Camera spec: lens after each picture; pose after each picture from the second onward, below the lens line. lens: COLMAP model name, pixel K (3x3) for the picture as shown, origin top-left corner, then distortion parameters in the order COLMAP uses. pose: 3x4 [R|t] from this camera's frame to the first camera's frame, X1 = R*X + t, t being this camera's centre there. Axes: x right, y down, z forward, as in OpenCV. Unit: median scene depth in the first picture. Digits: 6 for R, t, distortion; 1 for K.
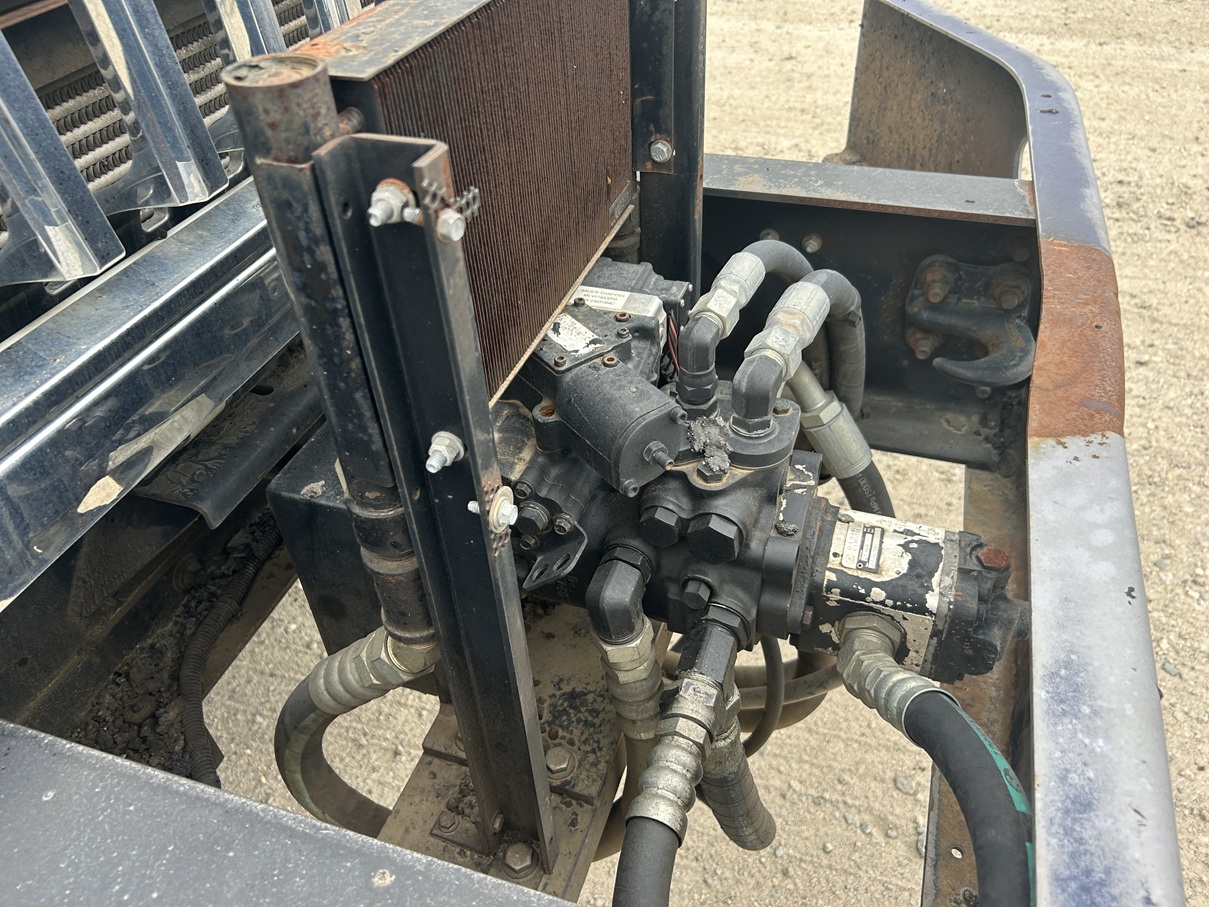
lens RADIAL K [[918.0, 0, 598.2], [0, 918.0, 471.5], [0, 0, 1]] dist [0.033430, -0.030177]
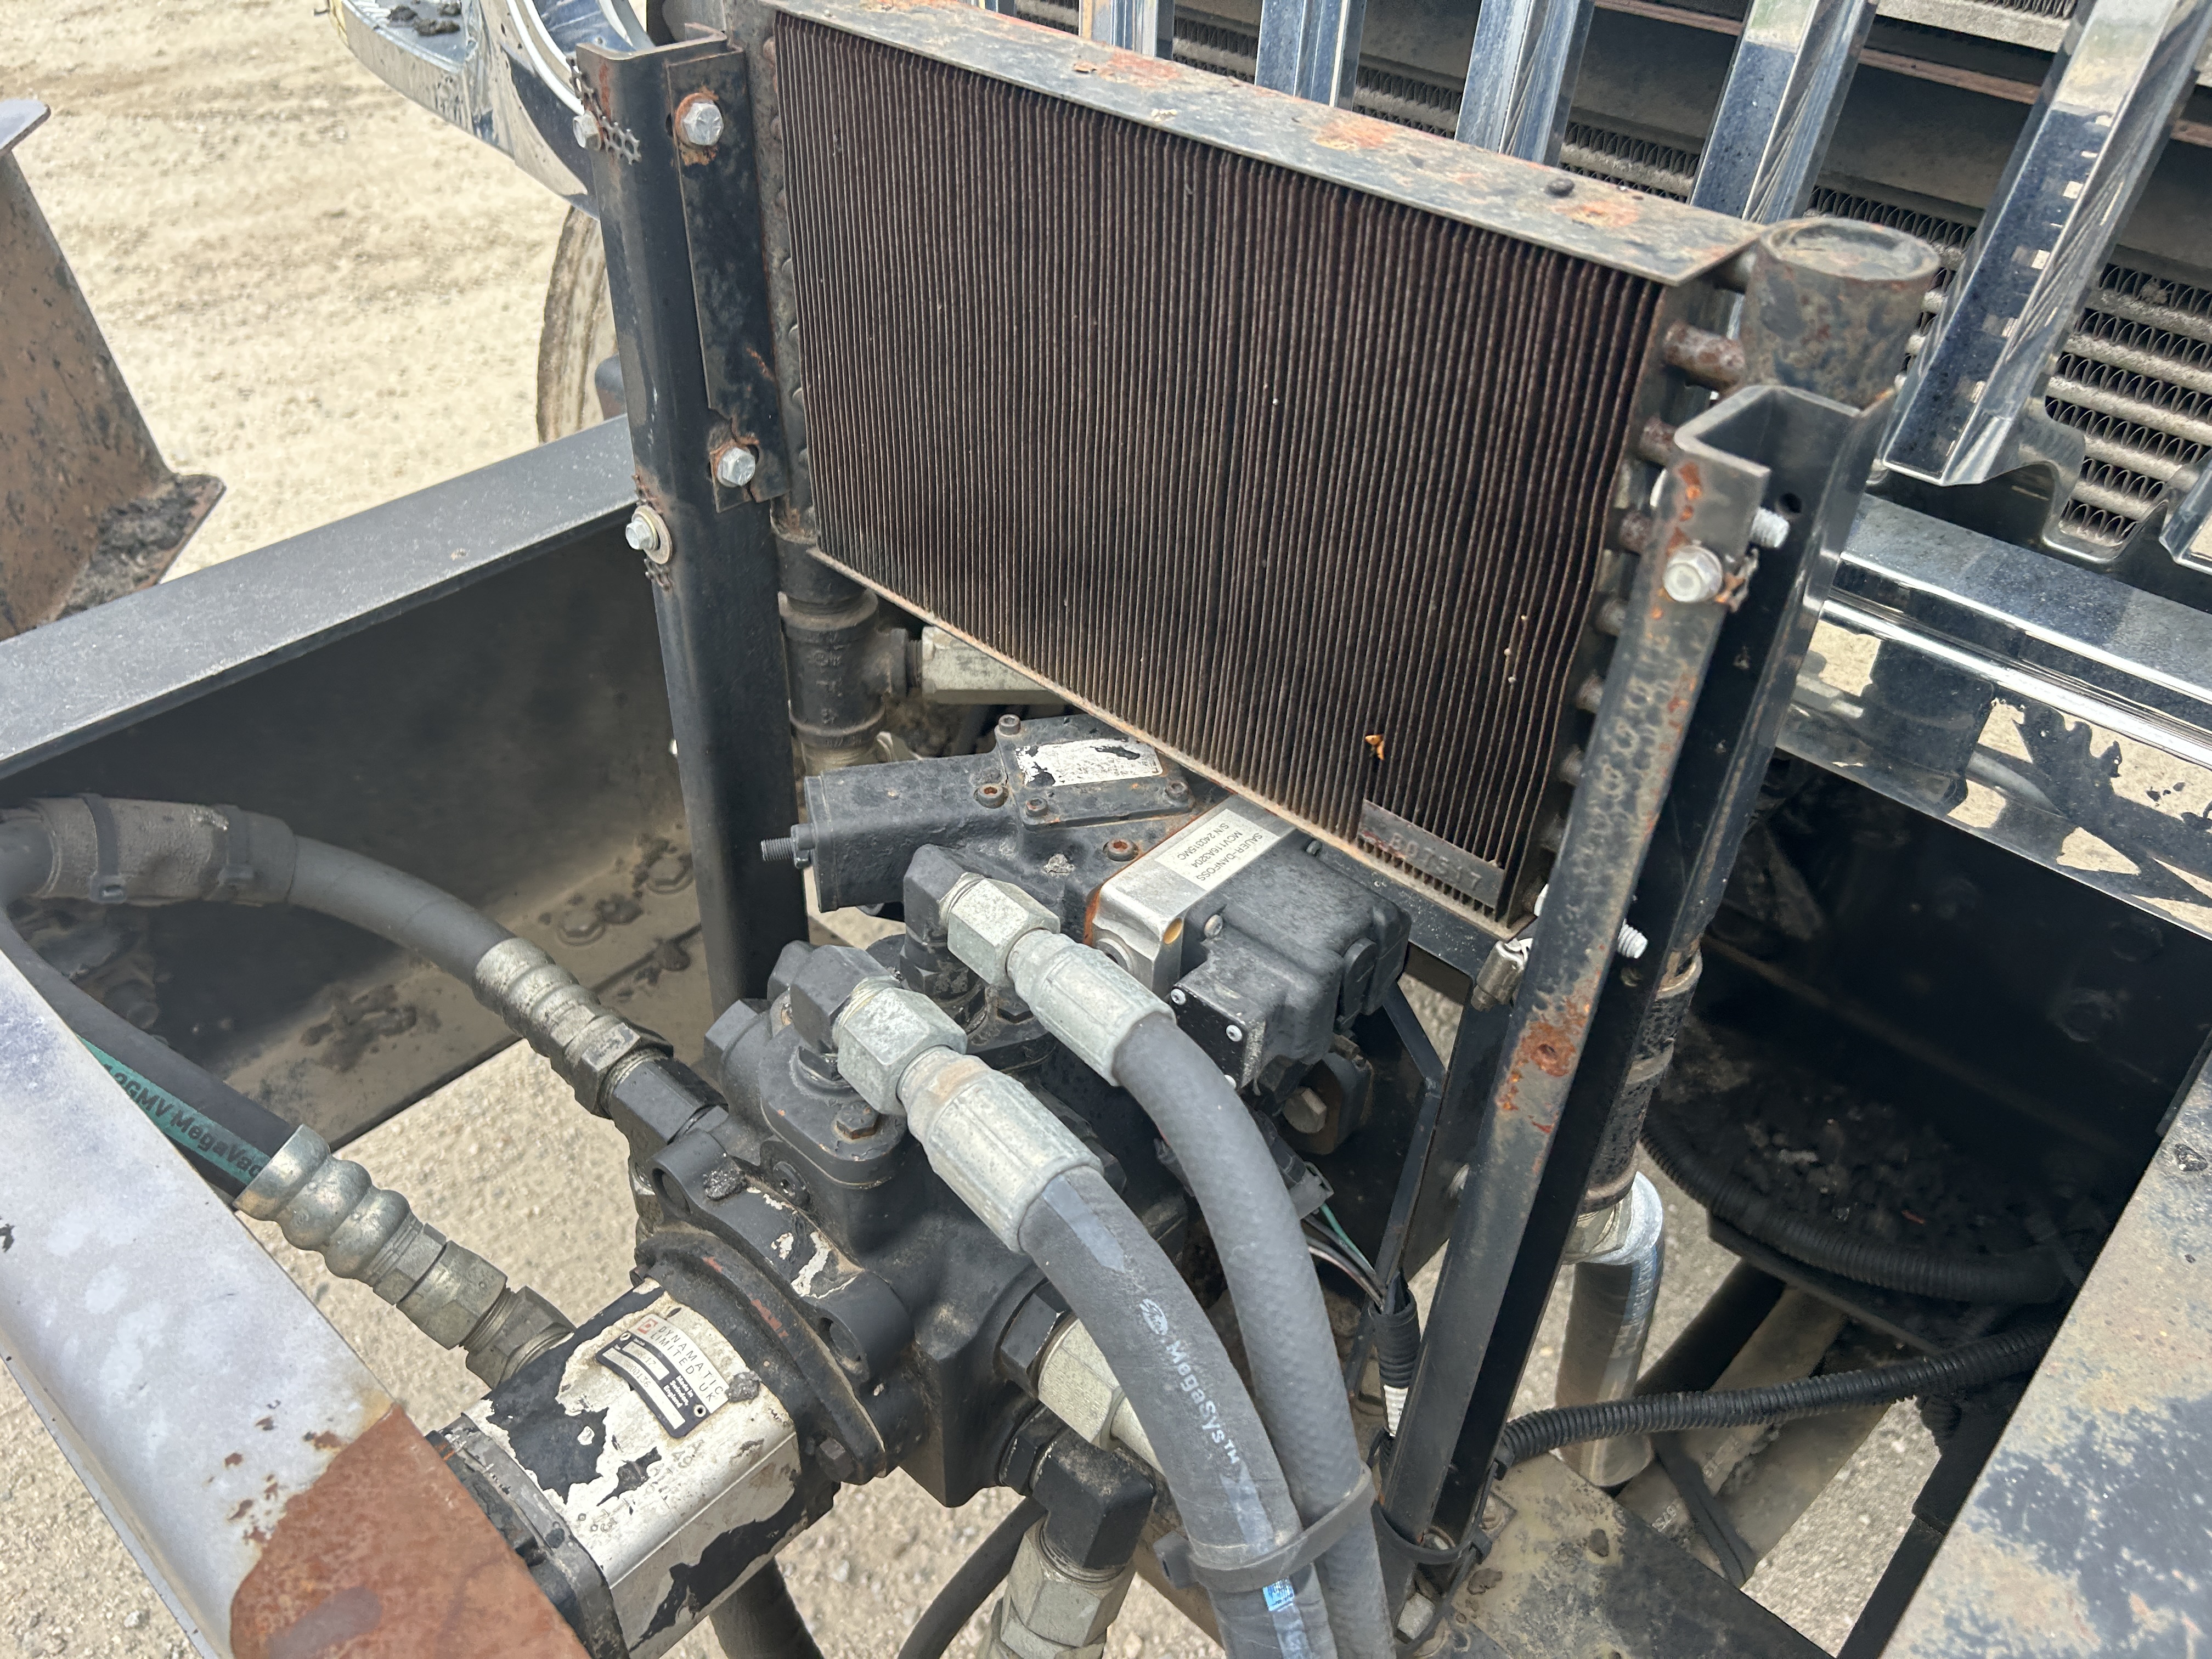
lens RADIAL K [[1679.6, 0, 1094.6], [0, 1679.6, 862.5], [0, 0, 1]] dist [0.033430, -0.030177]
pose [[-0.396801, 0.622336, -0.674720, 0.666624], [-0.613000, 0.367457, 0.699433, -0.815808], [0.683213, 0.691139, 0.235685, 0.815355]]
